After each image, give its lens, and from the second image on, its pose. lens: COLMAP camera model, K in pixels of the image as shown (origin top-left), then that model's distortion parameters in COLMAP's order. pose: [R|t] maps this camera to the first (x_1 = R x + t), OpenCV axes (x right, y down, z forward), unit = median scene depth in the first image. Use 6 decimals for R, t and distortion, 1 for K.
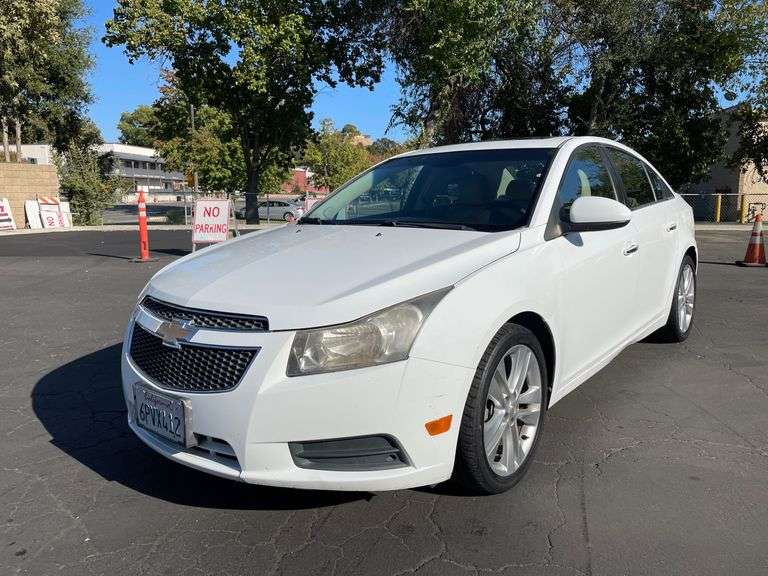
lens RADIAL K [[561.2, 0, 379.2], [0, 561.2, 288.7], [0, 0, 1]] dist [0.043811, -0.063482]
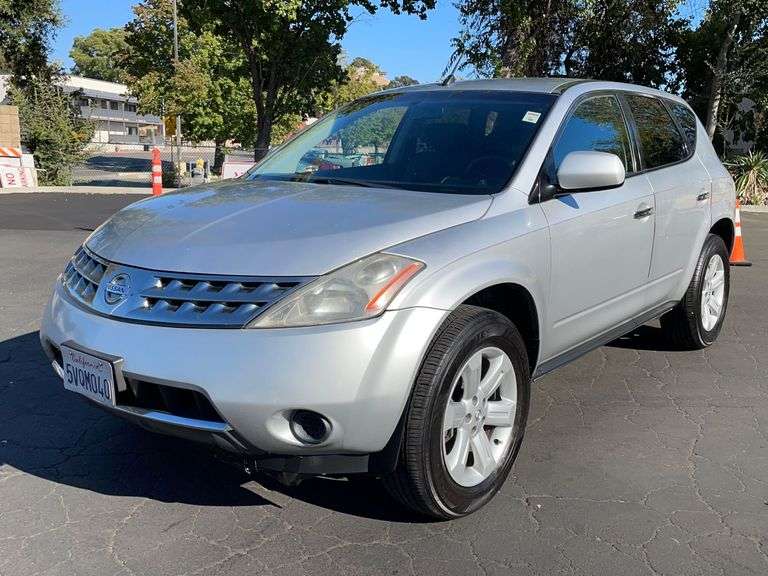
lens RADIAL K [[712.1, 0, 383.1], [0, 712.1, 280.3], [0, 0, 1]] dist [0.014180, -0.001059]
pose [[0.999495, 0.029656, -0.011388, -0.045669], [-0.029450, 0.999408, 0.017770, -0.010955], [0.011908, -0.017426, 0.999777, 0.019801]]
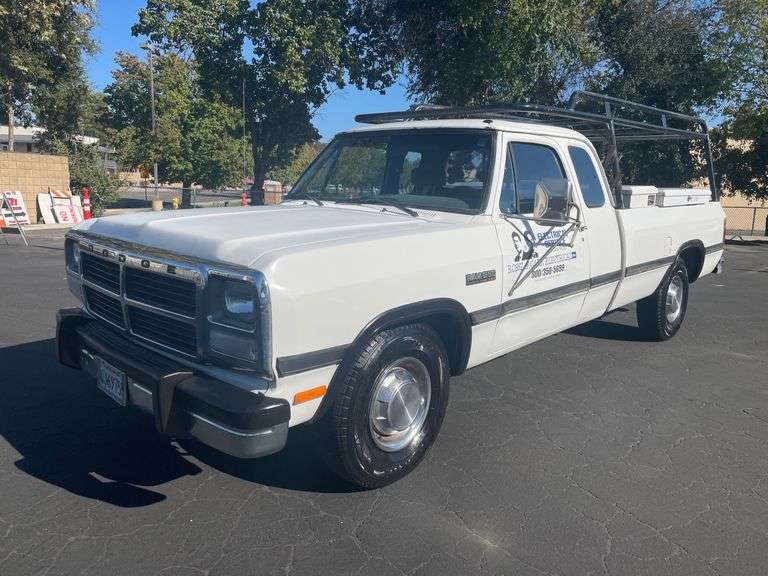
lens RADIAL K [[564.0, 0, 384.0], [0, 564.0, 288.0], [0, 0, 1]] dist [0.001667, -0.004723]
pose [[0.989114, 0.006477, 0.147010, -0.155647], [-0.007483, 0.999952, 0.006294, -0.007351], [-0.146962, -0.007325, 0.989115, -0.012307]]
